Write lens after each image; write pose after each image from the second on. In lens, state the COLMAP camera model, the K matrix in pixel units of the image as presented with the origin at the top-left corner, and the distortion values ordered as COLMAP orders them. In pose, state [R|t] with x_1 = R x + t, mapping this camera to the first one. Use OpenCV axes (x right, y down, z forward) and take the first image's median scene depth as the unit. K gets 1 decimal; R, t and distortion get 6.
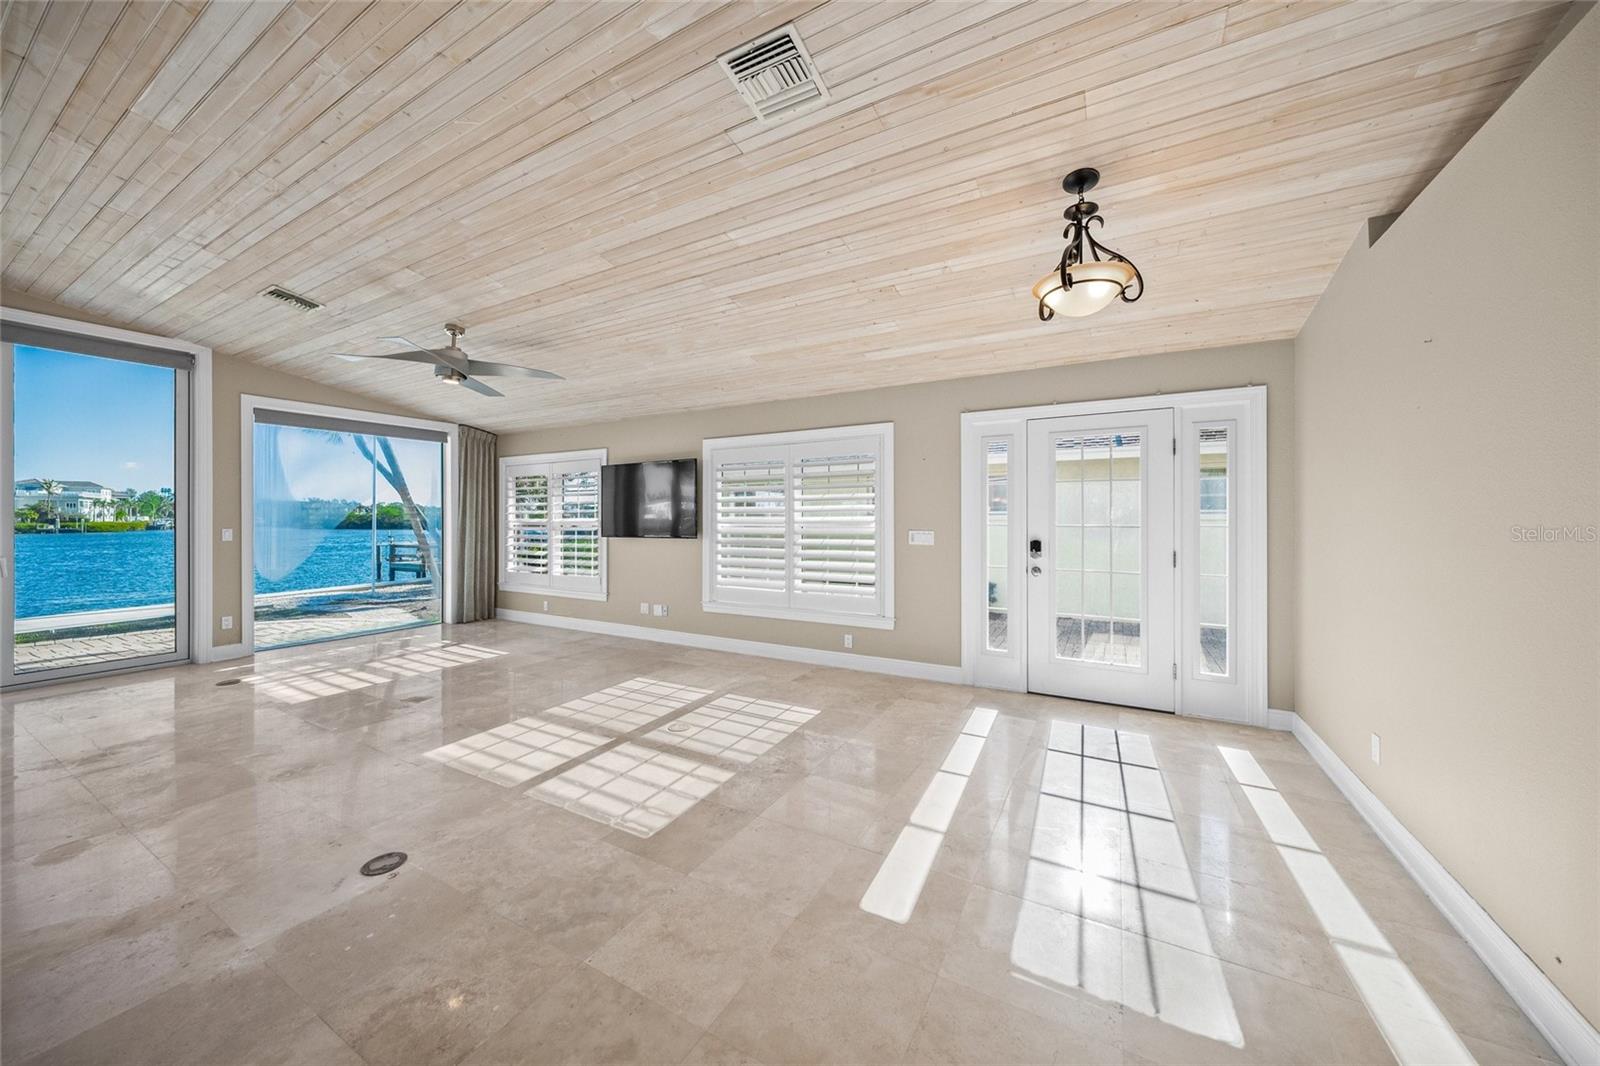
lens RADIAL K [[546.0, 0, 795.7], [0, 546.0, 513.5], [0, 0, 1]] dist [-0.006701, 0.000097]
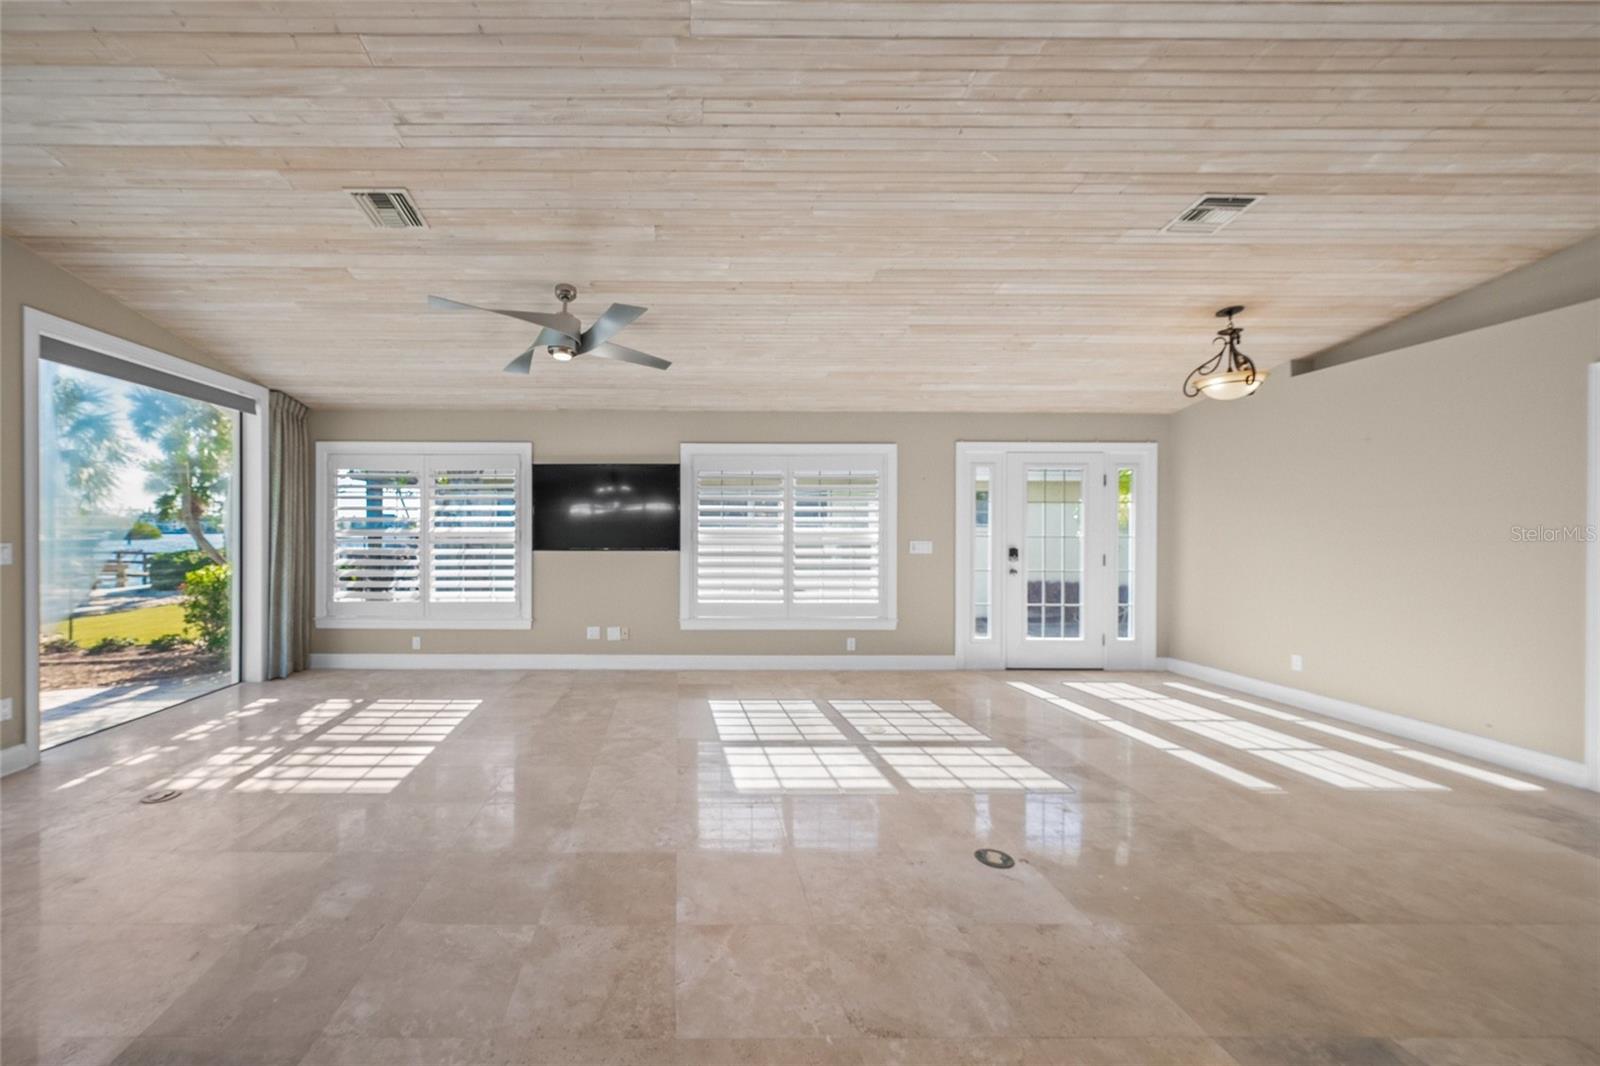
lens RADIAL K [[620.7, 0, 681.7], [0, 620.7, 533.6], [0, 0, 1]] dist [0.008253, -0.000392]
pose [[0.870787, -0.000492, 0.491659, -0.932297], [-0.008622, 0.999830, 0.016271, -0.000682], [-0.491584, -0.018408, 0.870636, 0.120238]]
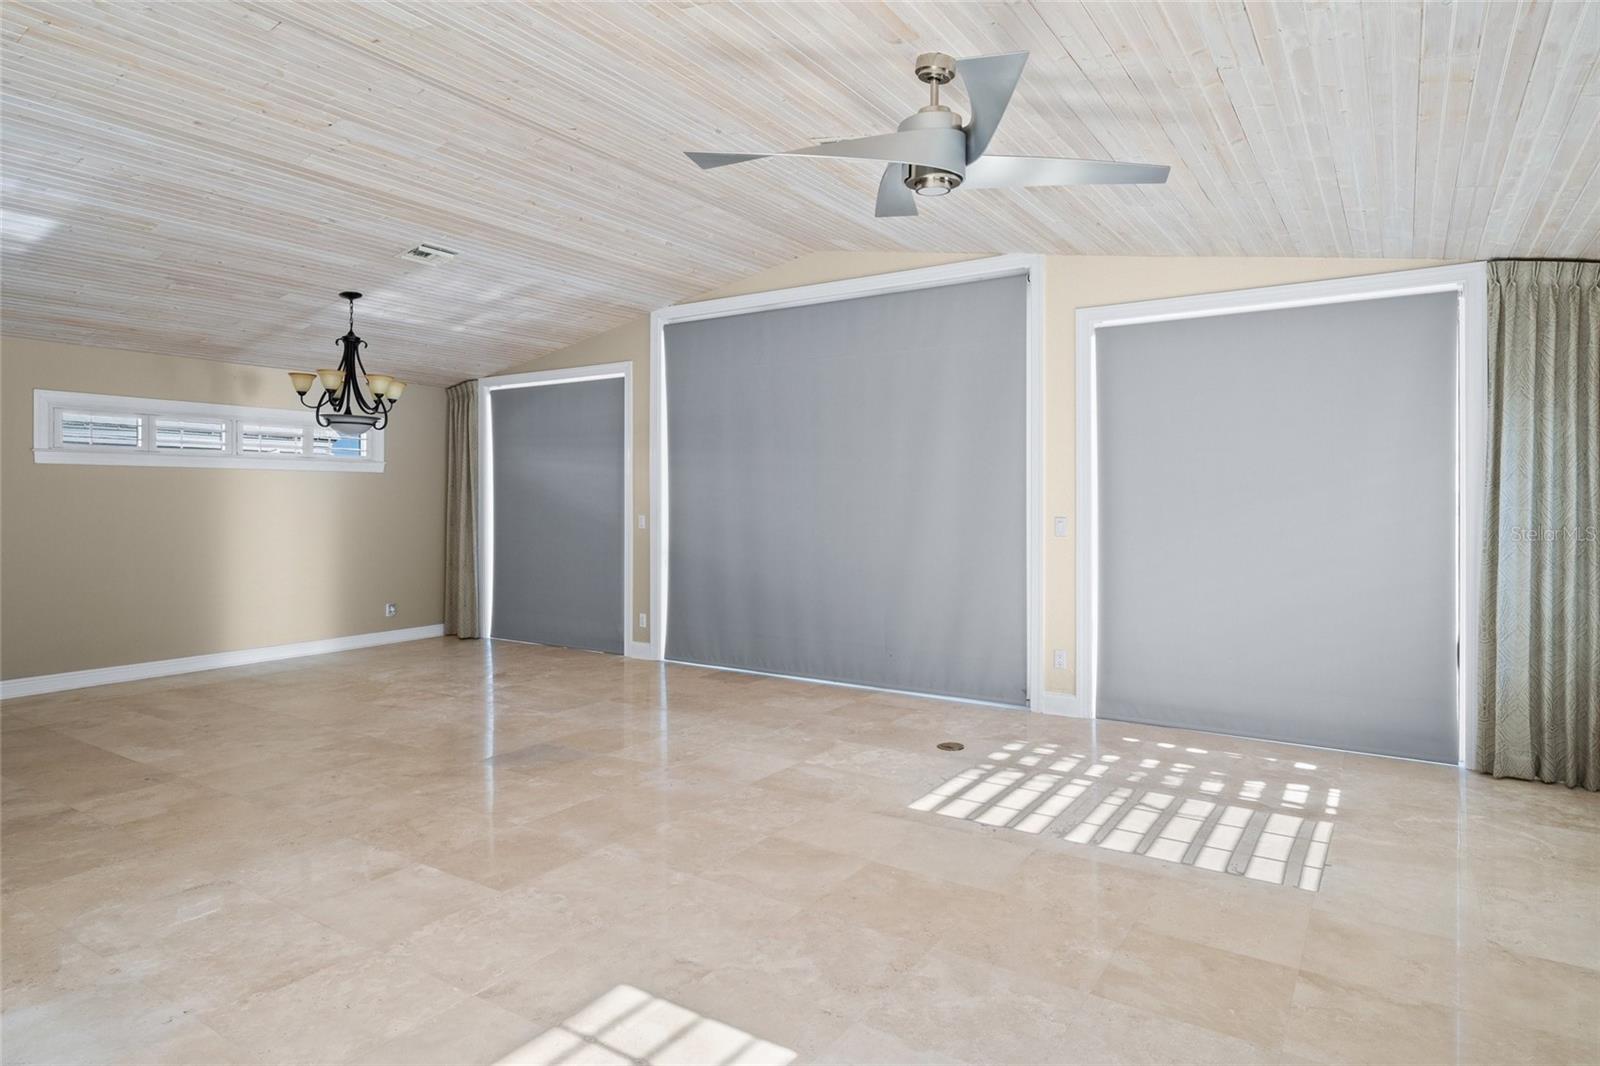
lens RADIAL K [[914.2, 0, 817.0], [0, 914.2, 485.2], [0, 0, 1]] dist [-0.015505, 0.000721]
pose [[-0.054028, -0.013699, -0.998445, 0.096426], [0.011487, 0.999831, -0.014340, 0.004120], [0.998473, -0.012244, -0.053861, 0.948954]]
